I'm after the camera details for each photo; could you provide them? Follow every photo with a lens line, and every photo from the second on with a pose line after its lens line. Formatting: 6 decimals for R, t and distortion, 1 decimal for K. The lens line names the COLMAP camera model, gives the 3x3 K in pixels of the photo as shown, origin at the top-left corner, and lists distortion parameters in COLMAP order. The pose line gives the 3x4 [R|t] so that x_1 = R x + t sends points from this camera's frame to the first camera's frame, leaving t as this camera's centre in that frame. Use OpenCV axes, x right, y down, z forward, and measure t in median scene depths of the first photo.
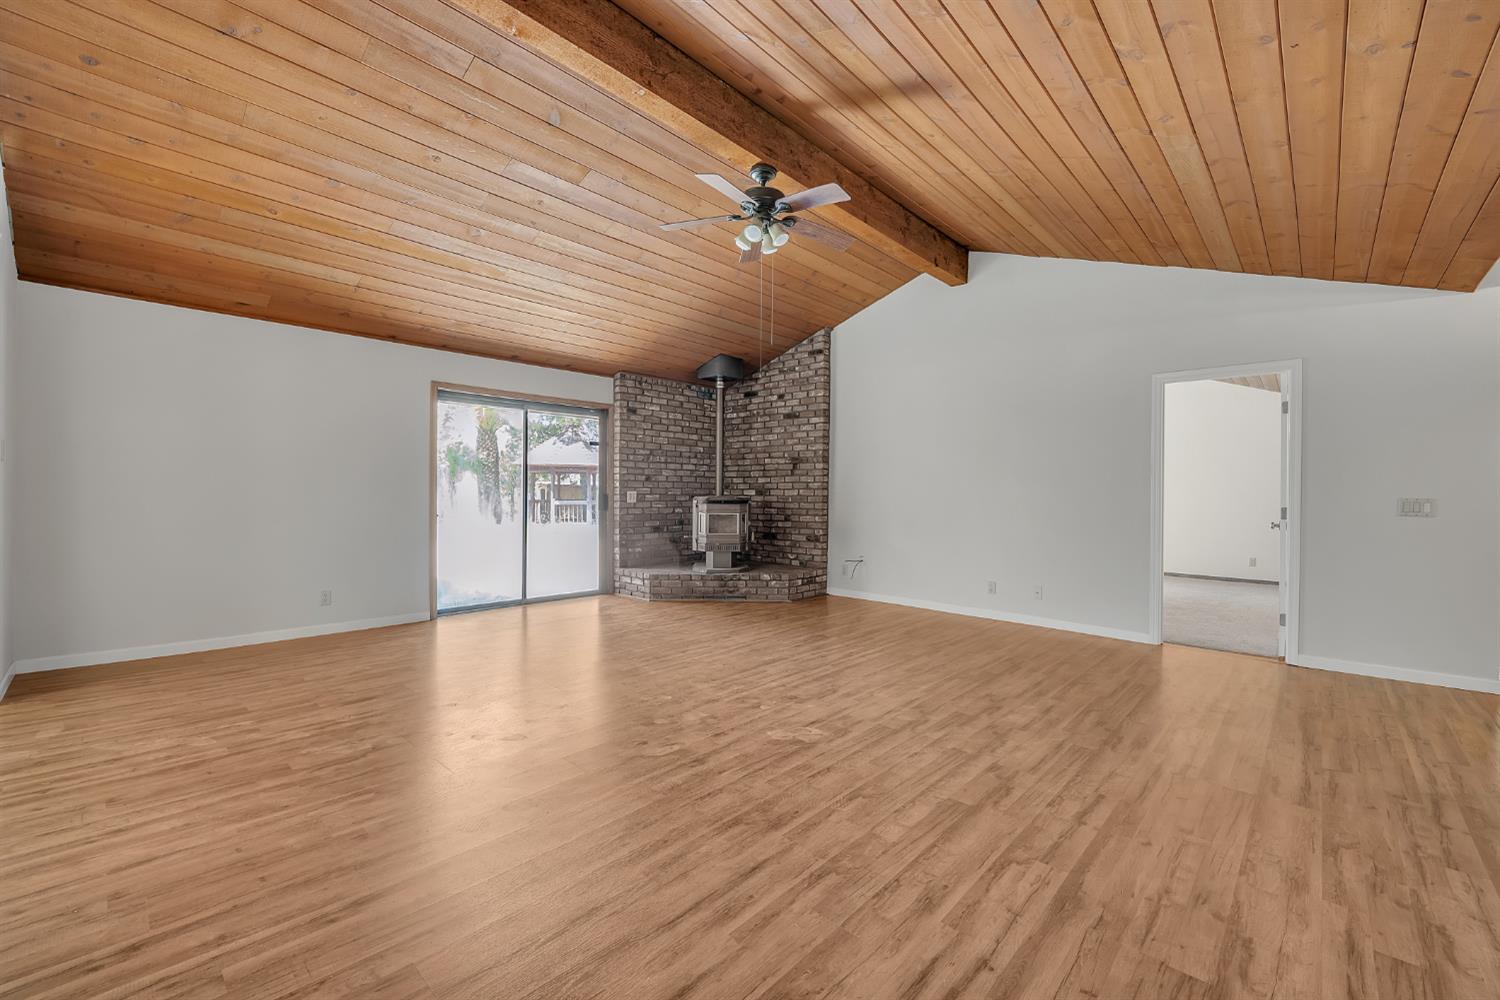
lens RADIAL K [[617.8, 0, 759.1], [0, 617.8, 499.7], [0, 0, 1]] dist [-0.008372, 0.001140]
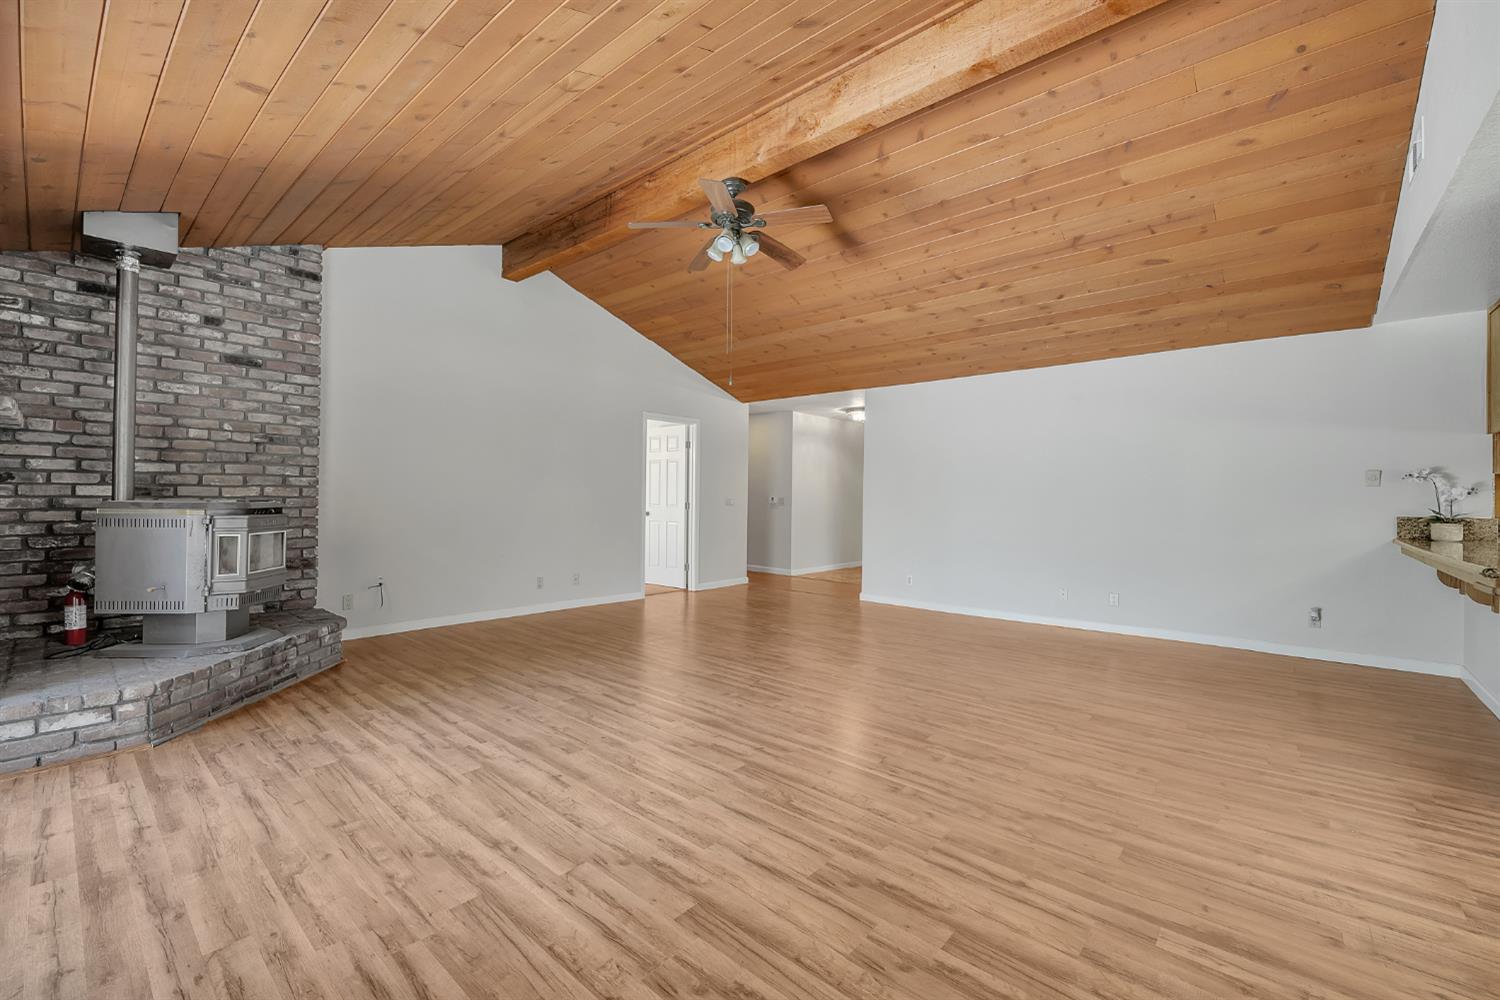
lens RADIAL K [[617.8, 0, 753.9], [0, 617.8, 495.3], [0, 0, 1]] dist [-0.008372, 0.001140]
pose [[-0.032247, -0.005771, 0.999463, -0.694070], [0.001566, 0.999982, 0.005824, -0.013857], [-0.999479, 0.001753, -0.032237, 0.676036]]
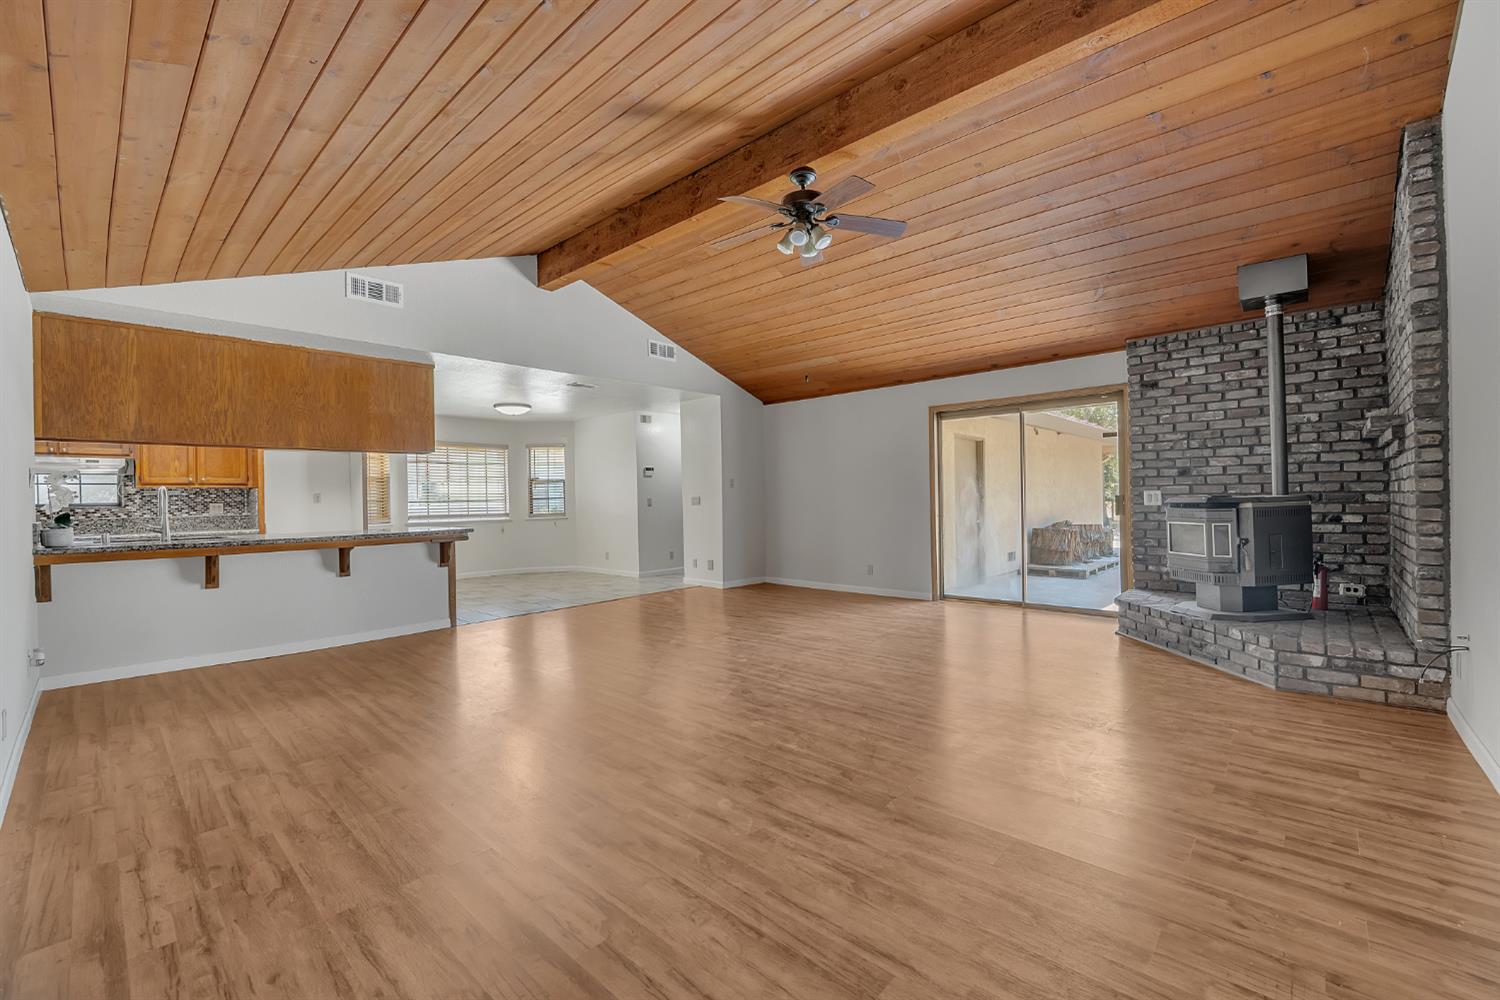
lens RADIAL K [[617.8, 0, 749.1], [0, 617.8, 500.3], [0, 0, 1]] dist [-0.008372, 0.001140]
pose [[-0.004241, -0.006842, -0.999968, 0.677038], [0.005301, 0.999962, -0.006864, 0.000766], [0.999977, -0.005330, -0.004204, 0.618460]]
